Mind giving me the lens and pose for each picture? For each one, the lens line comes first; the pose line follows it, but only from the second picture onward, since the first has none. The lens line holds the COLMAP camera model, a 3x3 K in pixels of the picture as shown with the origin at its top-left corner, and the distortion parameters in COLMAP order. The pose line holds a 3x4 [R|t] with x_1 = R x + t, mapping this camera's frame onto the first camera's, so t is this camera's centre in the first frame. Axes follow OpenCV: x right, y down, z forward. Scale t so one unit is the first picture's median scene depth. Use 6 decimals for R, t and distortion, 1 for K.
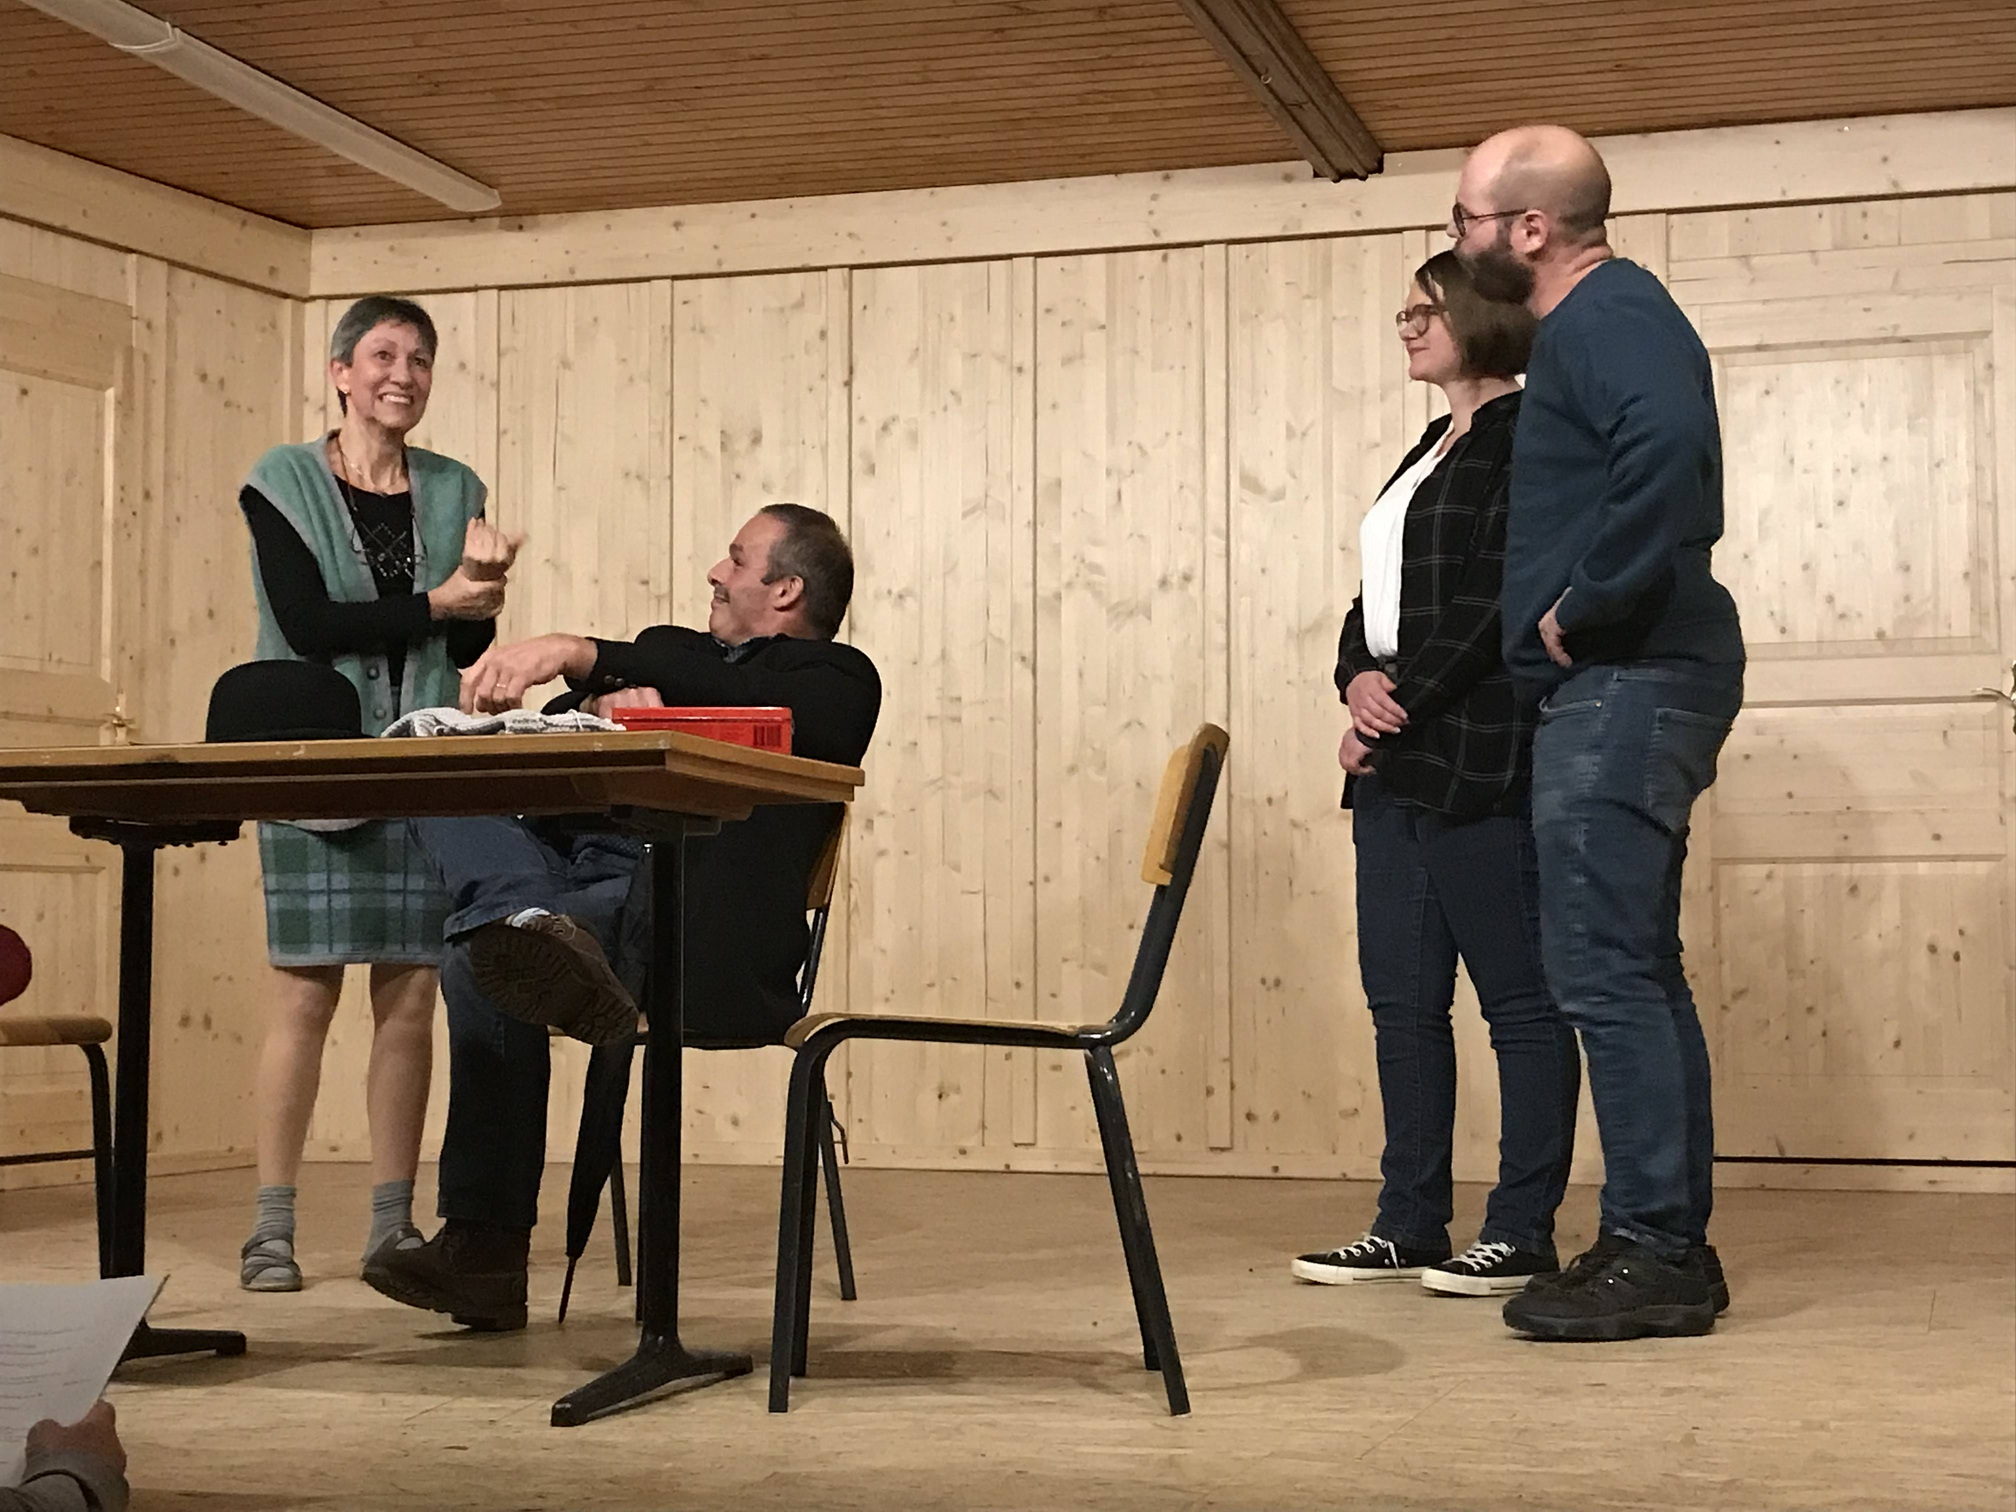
lens RADIAL K [[3149.3, 0, 995.1], [0, 3149.3, 742.5], [0, 0, 1]] dist [0.096012, 0.000000]
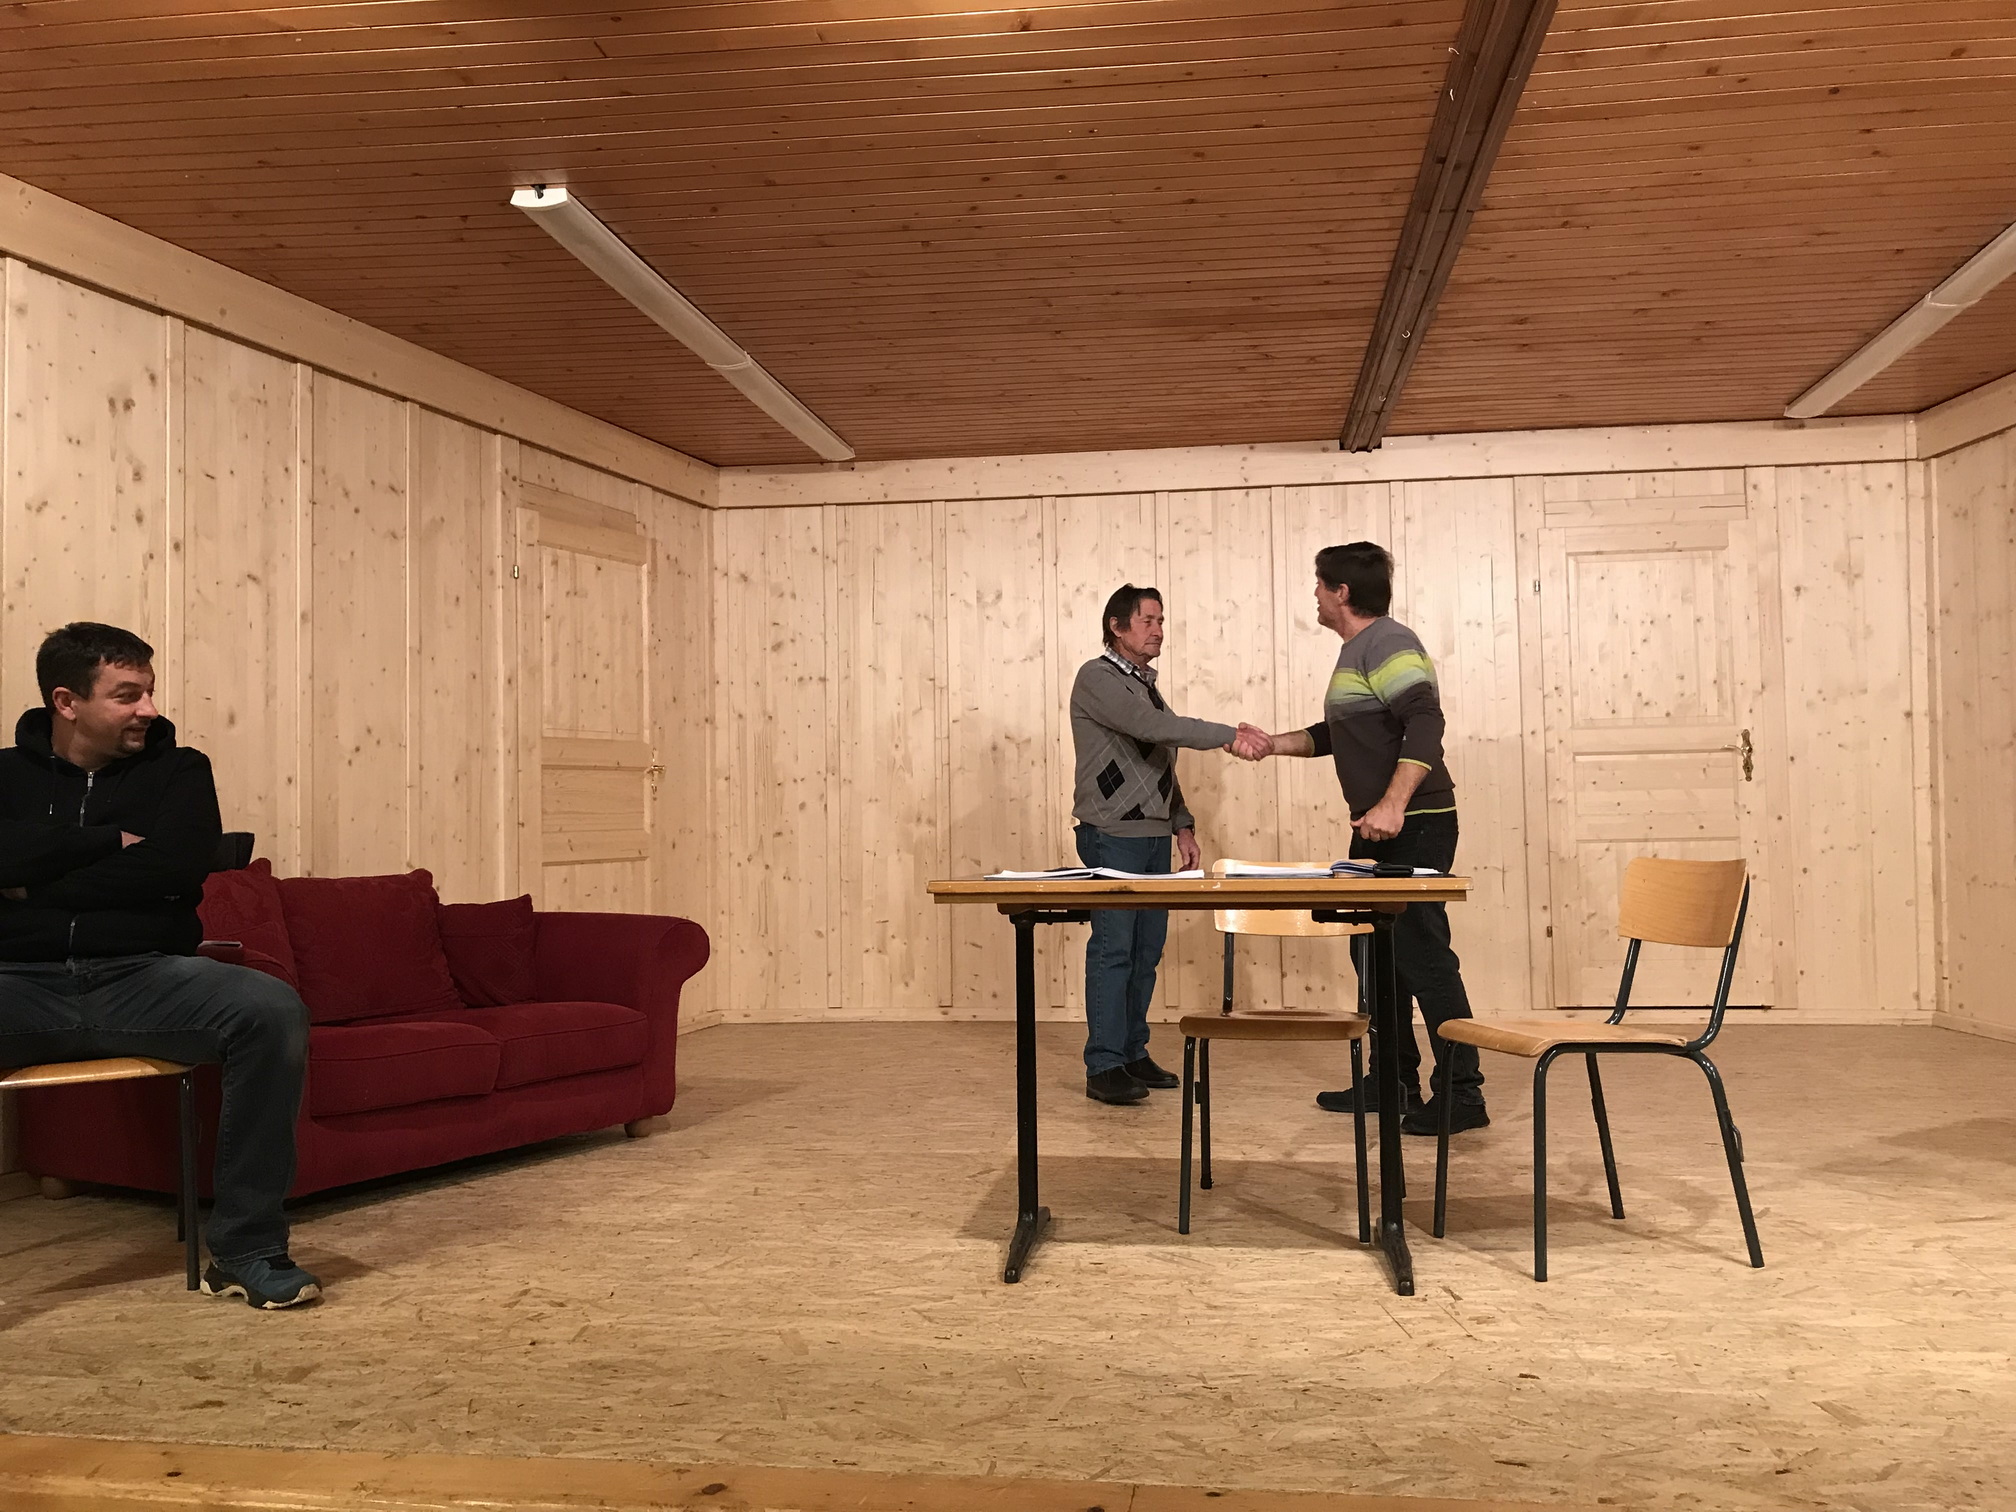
lens RADIAL K [[1661.6, 0, 999.9], [0, 1661.6, 748.1], [0, 0, 1]] dist [0.031609, -0.032547]
pose [[0.988146, -0.009405, 0.153225, -0.223925], [0.005476, 0.999646, 0.026046, -0.038872], [-0.153416, -0.024899, 0.987848, 0.116434]]
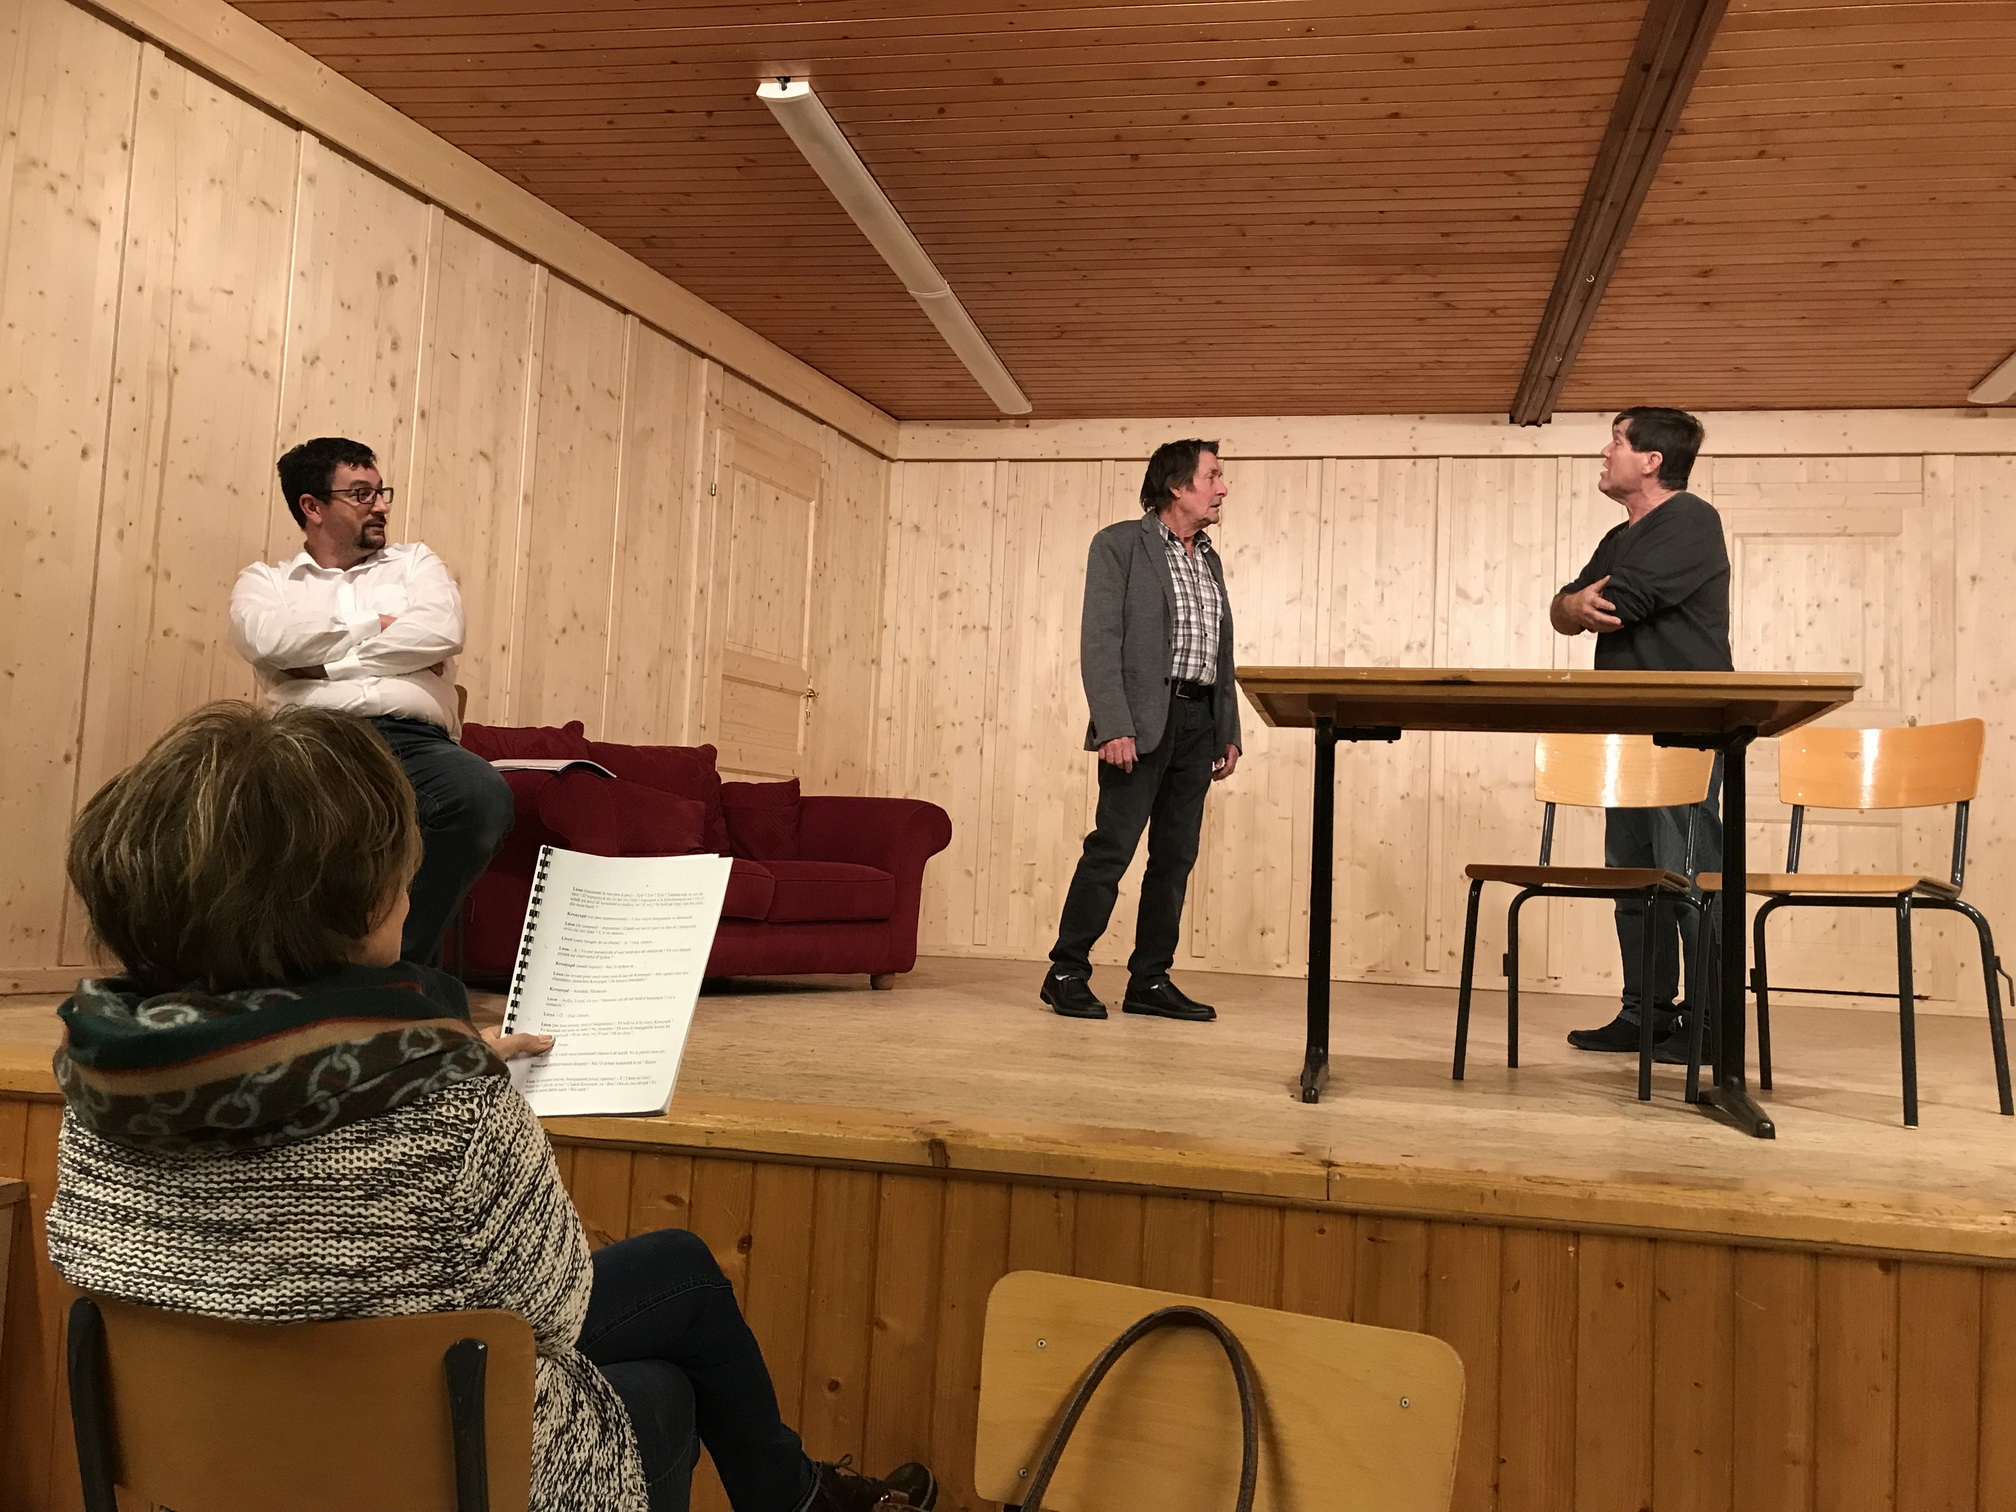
lens RADIAL K [[1661.6, 0, 1005.6], [0, 1661.6, 747.5], [0, 0, 1]] dist [0.031609, -0.032547]
pose [[0.995034, 0.052625, 0.084490, -0.246280], [-0.052103, 0.998607, -0.008378, 0.024587], [-0.084813, 0.003934, 0.996389, 0.092902]]
